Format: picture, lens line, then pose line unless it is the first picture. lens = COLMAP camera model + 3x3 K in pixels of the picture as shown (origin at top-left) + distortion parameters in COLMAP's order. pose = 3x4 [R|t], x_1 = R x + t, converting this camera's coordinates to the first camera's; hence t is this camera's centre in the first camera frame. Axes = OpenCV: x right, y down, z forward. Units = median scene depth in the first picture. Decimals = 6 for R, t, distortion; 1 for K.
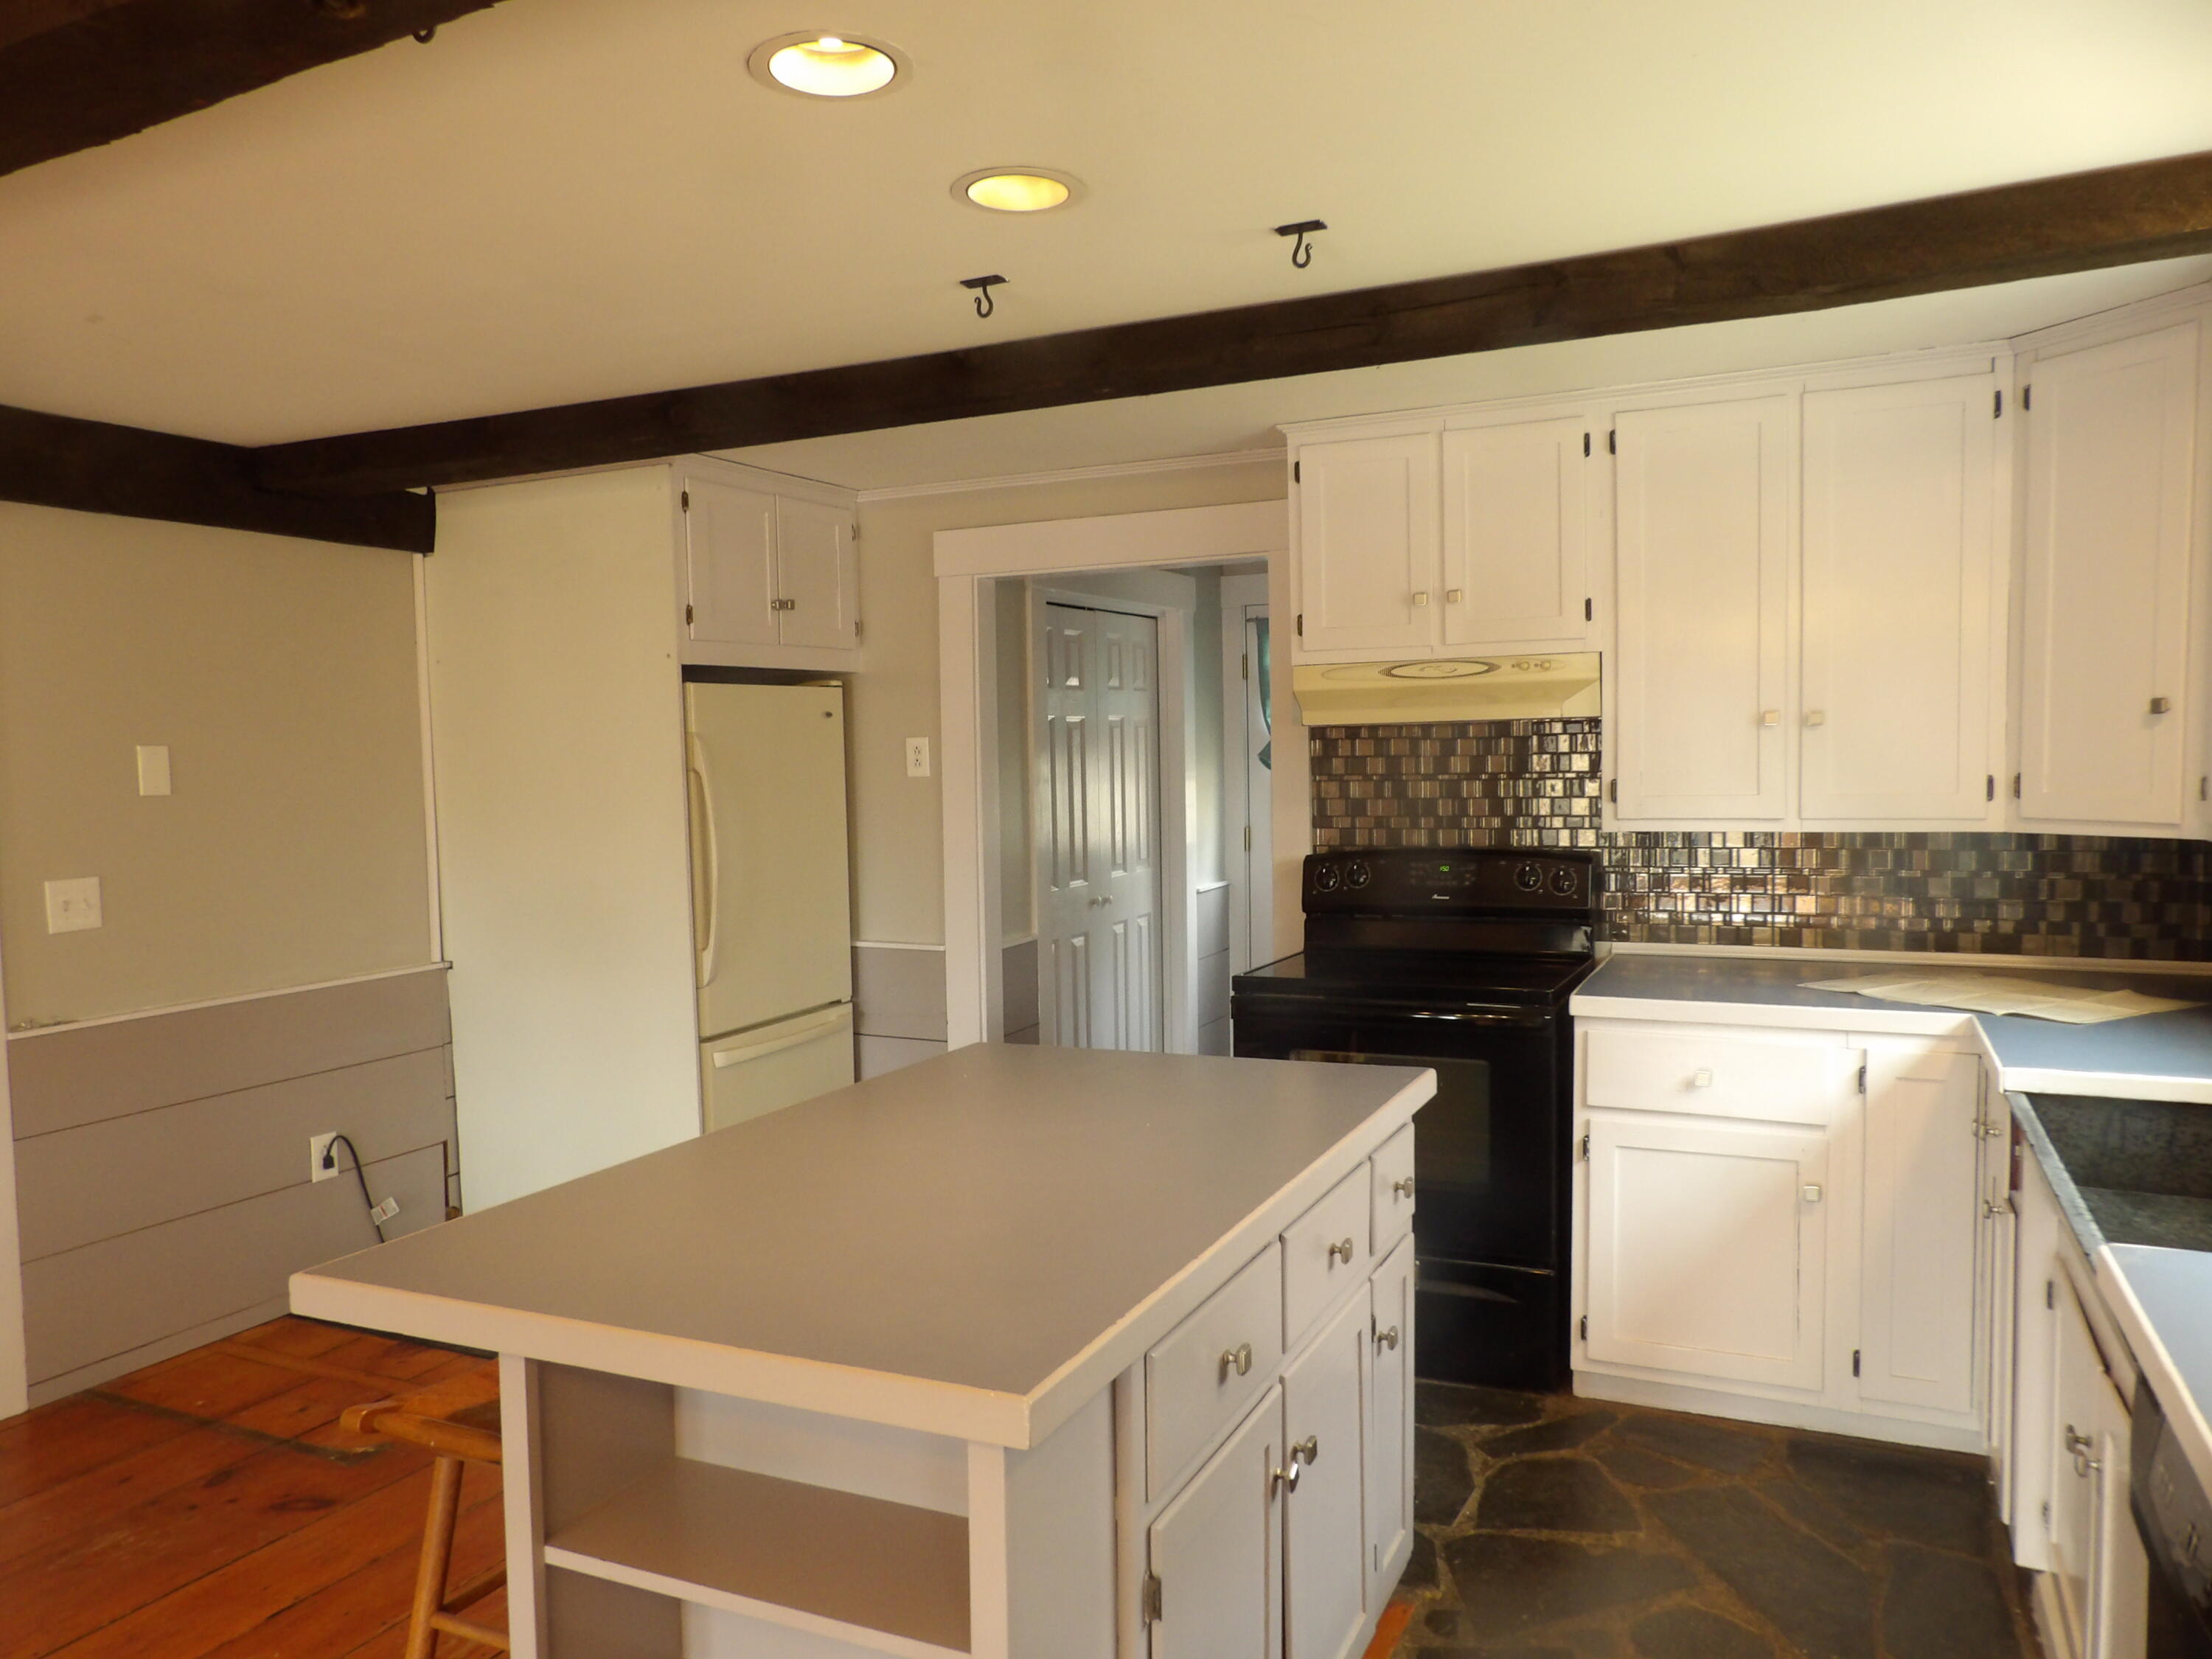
lens RADIAL K [[1583.5, 0, 1053.8], [0, 1583.5, 844.3], [0, 0, 1]] dist [-0.009571, 0.009013]
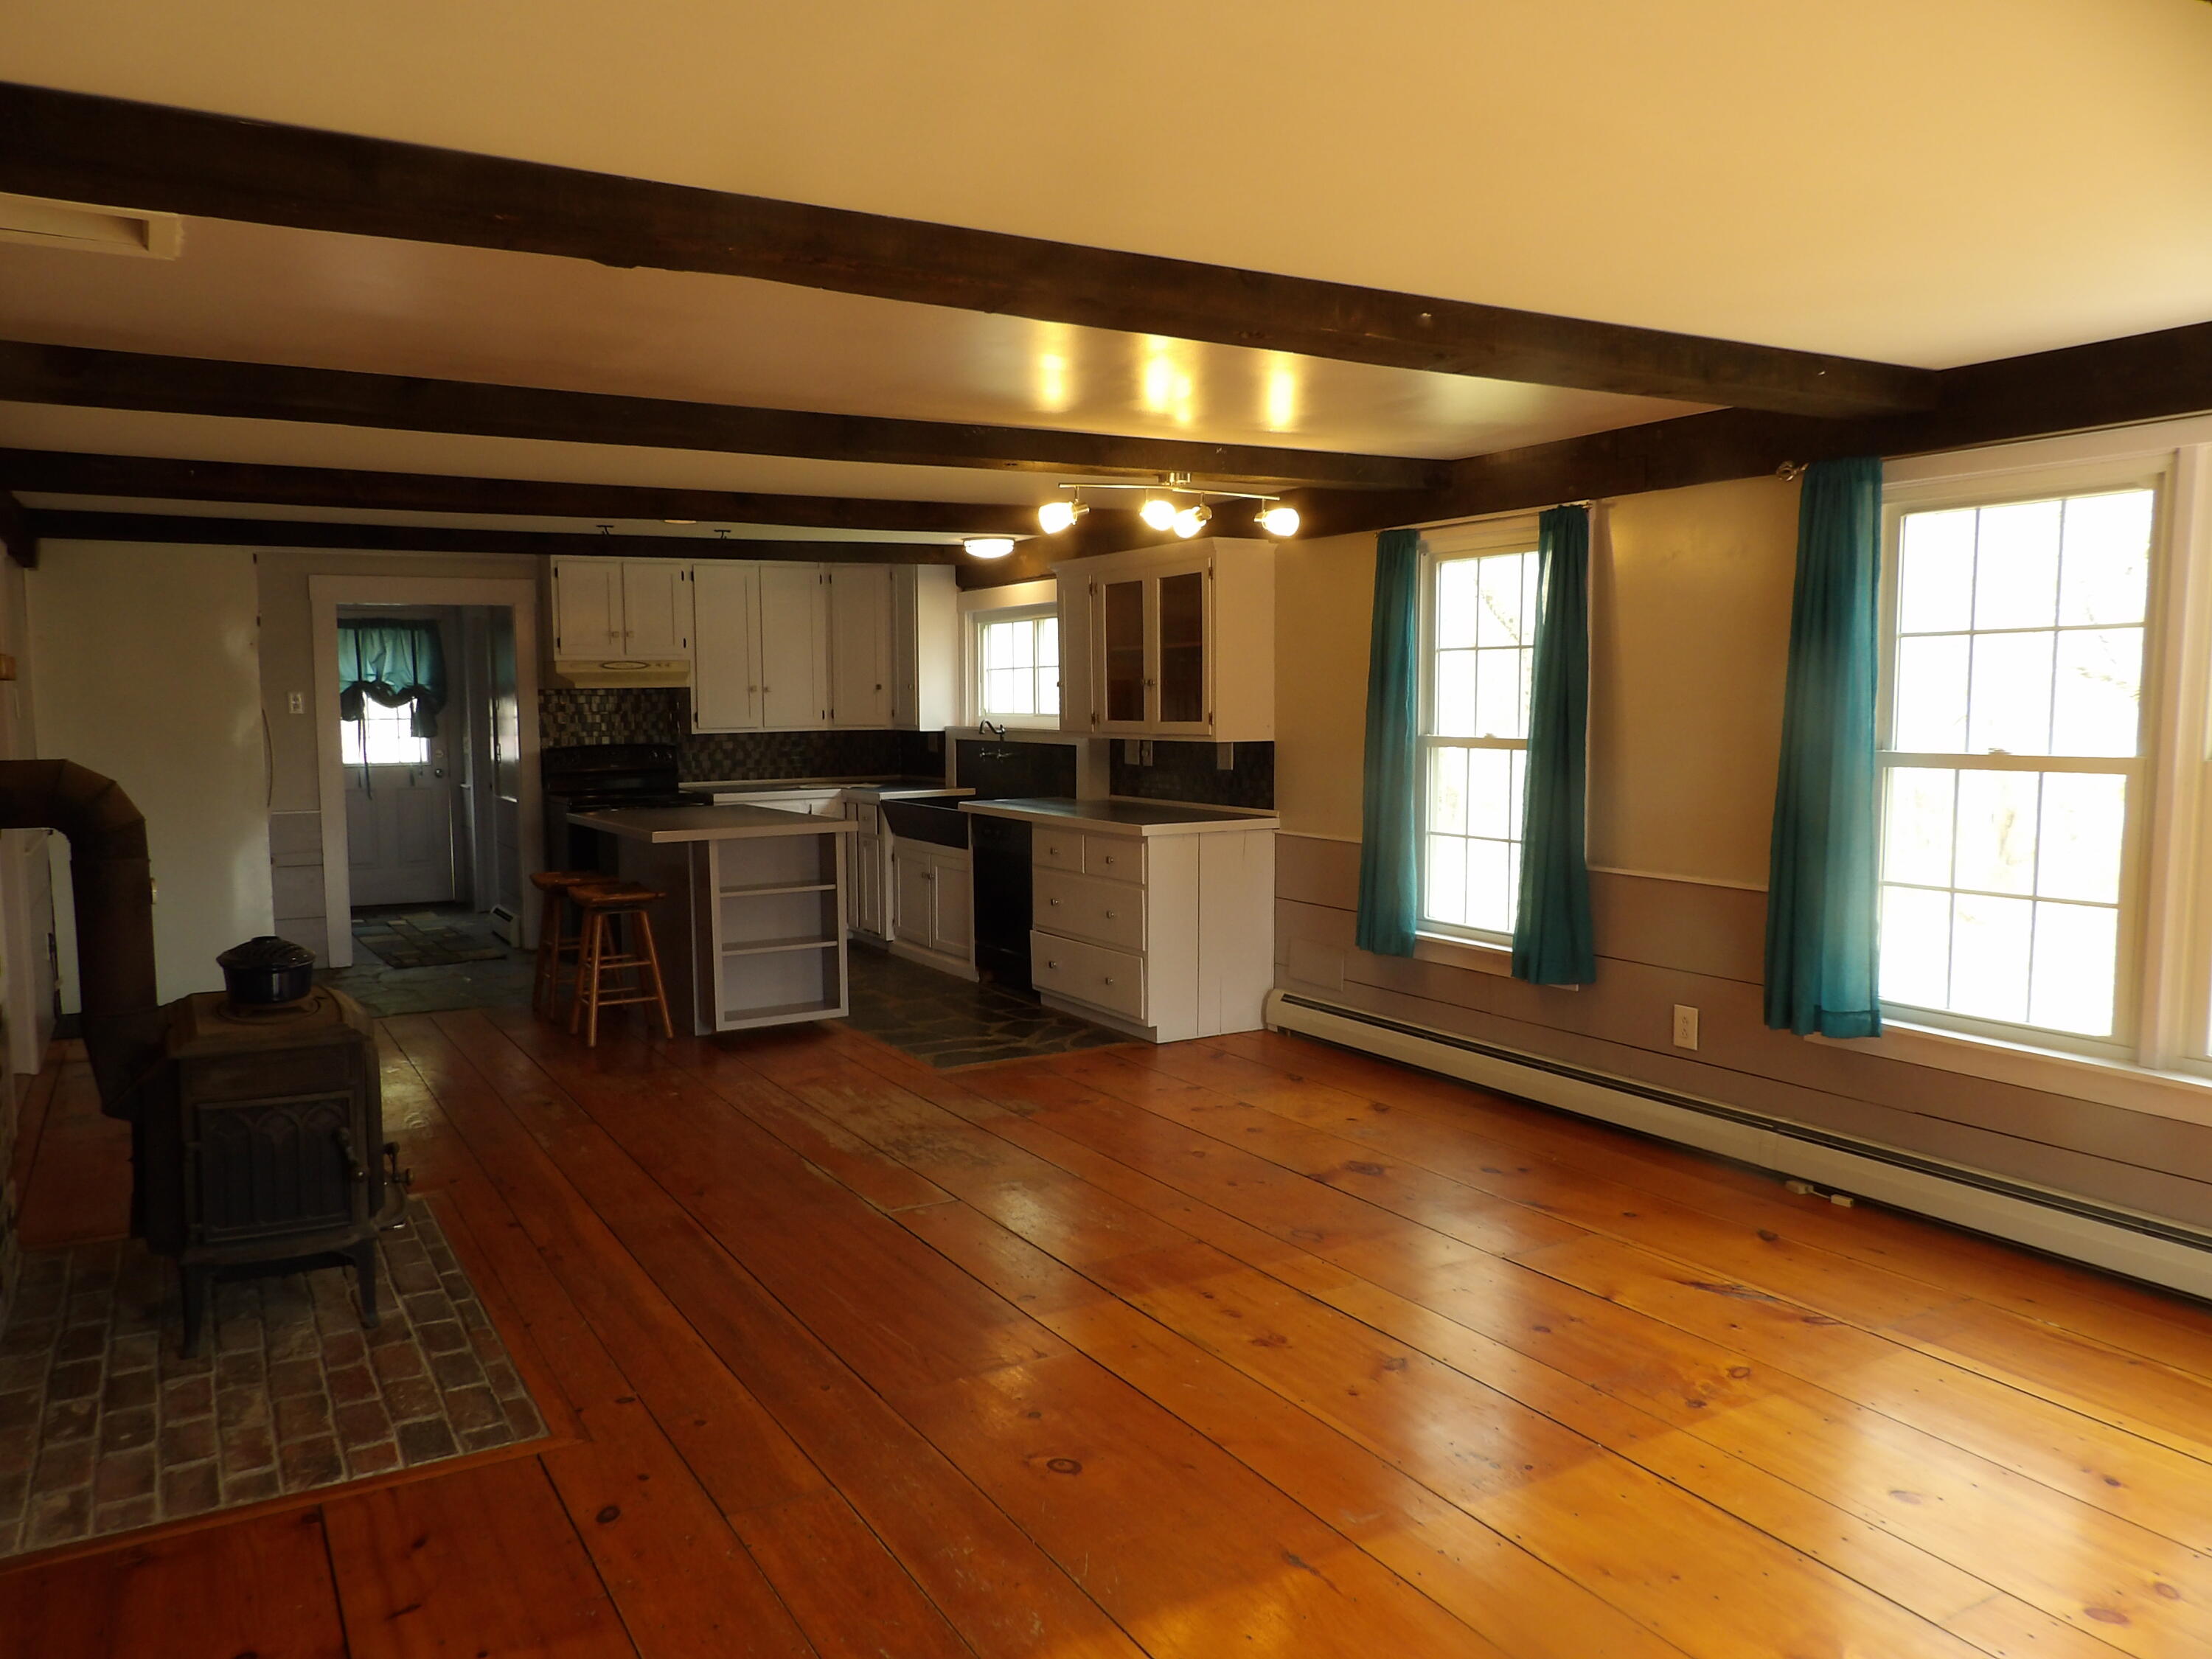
lens RADIAL K [[1583.5, 0, 1095.0], [0, 1583.5, 834.9], [0, 0, 1]] dist [-0.009571, 0.009013]
pose [[0.560060, -0.059651, 0.826302, -1.306206], [0.048110, 0.998063, 0.039442, 0.079395], [-0.827054, 0.017664, 0.561845, -0.868986]]
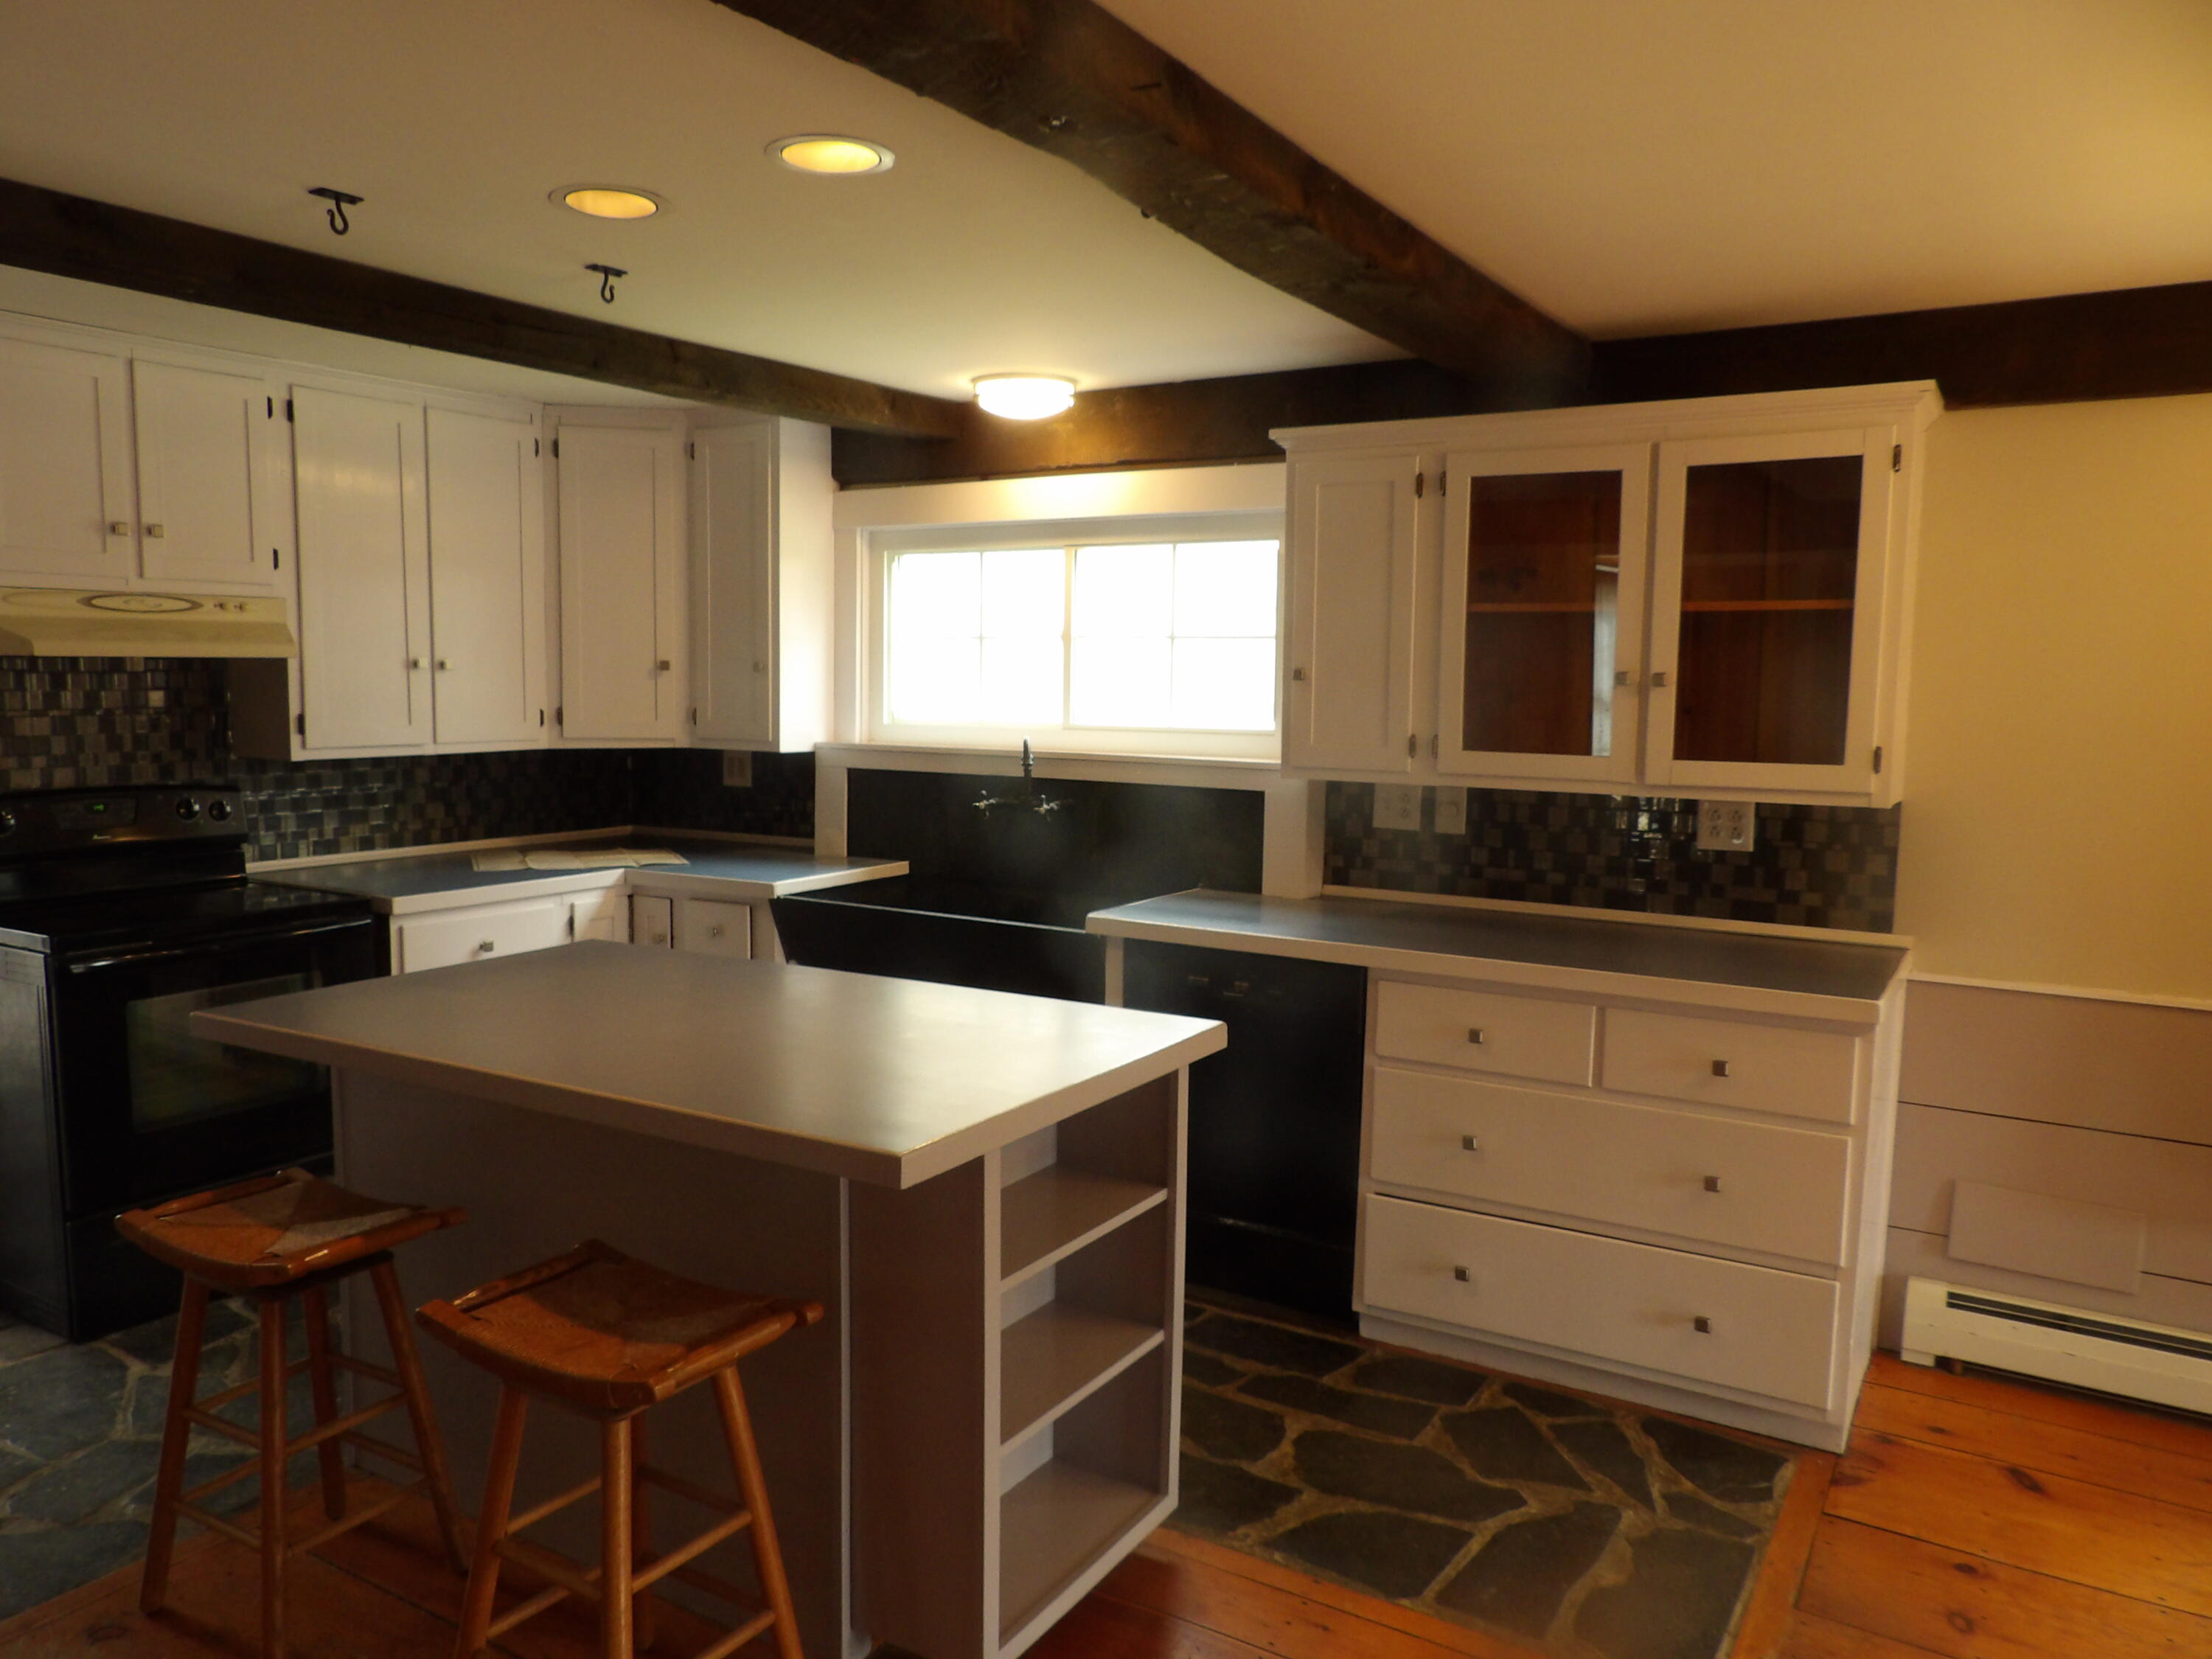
lens RADIAL K [[1583.5, 0, 1058.8], [0, 1583.5, 836.2], [0, 0, 1]] dist [-0.009571, 0.009013]
pose [[0.112907, -0.083115, 0.990123, -0.680640], [0.045377, 0.995887, 0.078425, -0.017626], [-0.992569, 0.036074, 0.116214, 0.328659]]
